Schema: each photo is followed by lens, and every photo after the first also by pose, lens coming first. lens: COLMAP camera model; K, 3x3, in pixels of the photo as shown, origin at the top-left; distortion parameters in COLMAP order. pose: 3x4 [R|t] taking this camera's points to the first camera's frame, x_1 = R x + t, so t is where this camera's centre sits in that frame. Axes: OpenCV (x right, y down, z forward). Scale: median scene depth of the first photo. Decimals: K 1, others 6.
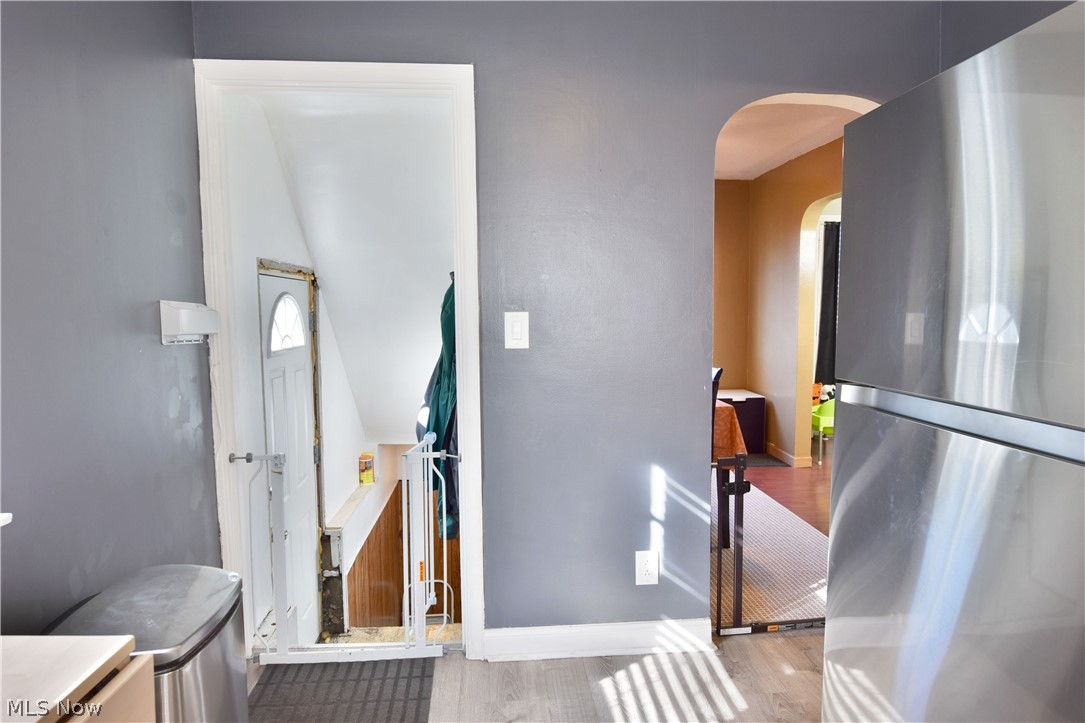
lens RADIAL K [[659.7, 0, 536.6], [0, 659.7, 362.1], [0, 0, 1]] dist [-0.006616, -0.009395]
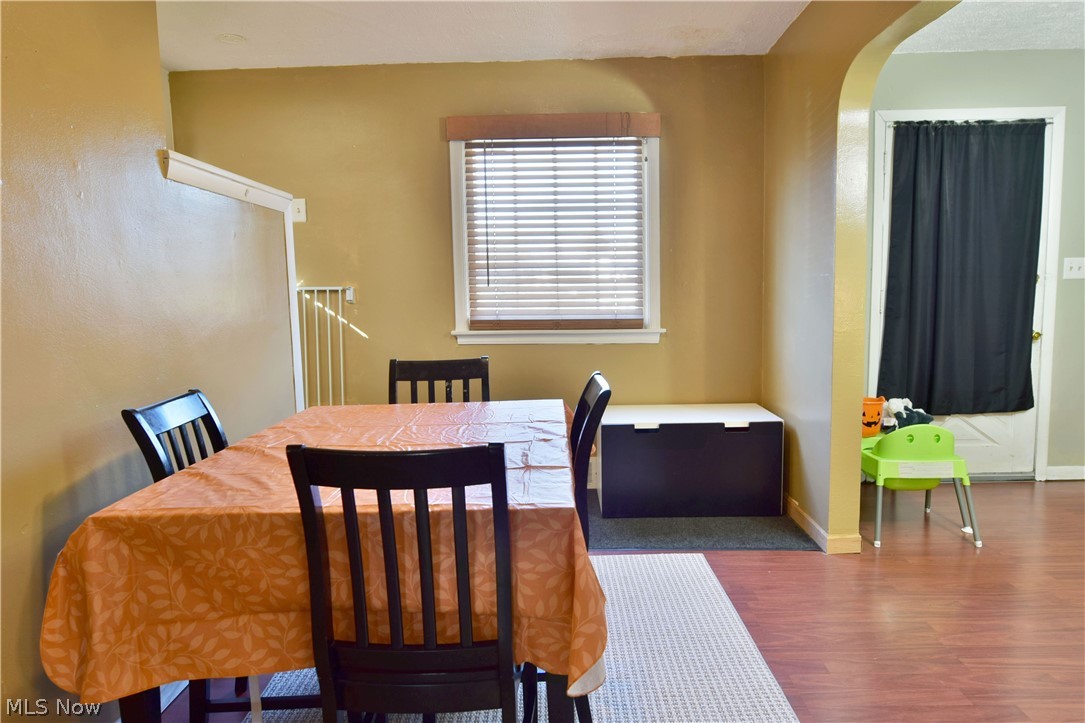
lens RADIAL K [[659.7, 0, 552.2], [0, 659.7, 360.9], [0, 0, 1]] dist [-0.006616, -0.009395]
pose [[0.995307, -0.002935, -0.096723, 0.202266], [0.004863, 0.999794, 0.019700, -0.012049], [0.096645, -0.020077, 0.995116, 0.406616]]
